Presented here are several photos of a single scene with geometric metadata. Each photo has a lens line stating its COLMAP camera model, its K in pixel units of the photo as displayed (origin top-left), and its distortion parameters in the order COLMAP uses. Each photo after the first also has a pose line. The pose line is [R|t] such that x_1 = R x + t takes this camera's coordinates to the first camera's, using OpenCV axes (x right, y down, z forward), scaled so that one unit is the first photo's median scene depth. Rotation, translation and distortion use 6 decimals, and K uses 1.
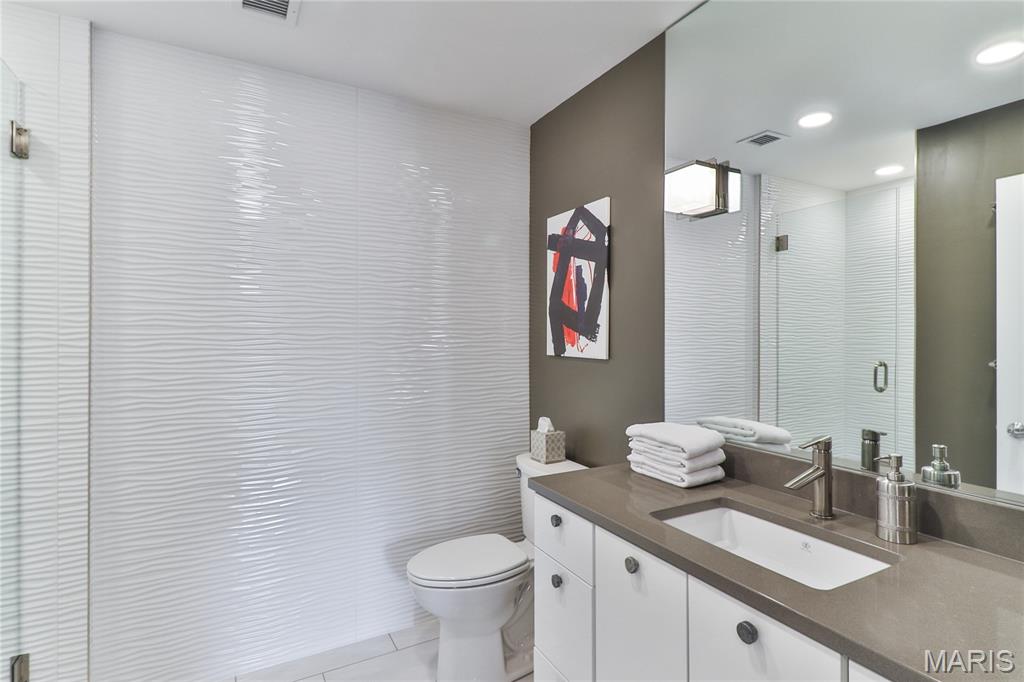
lens RADIAL K [[526.3, 0, 518.4], [0, 526.3, 329.5], [0, 0, 1]] dist [0.039239, -0.022614]
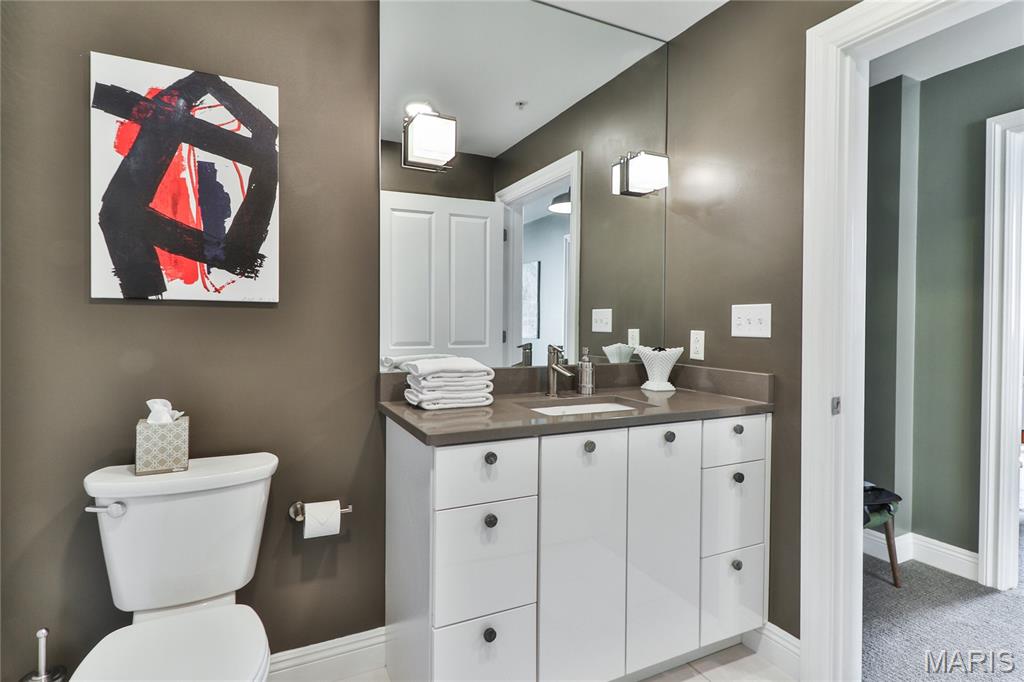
lens RADIAL K [[526.3, 0, 518.4], [0, 526.3, 329.5], [0, 0, 1]] dist [0.039239, -0.022614]
pose [[0.031438, -0.013242, 0.999418, -0.549296], [-0.014956, 0.999794, 0.013717, 0.074947], [-0.999394, -0.015378, 0.031234, 0.585554]]
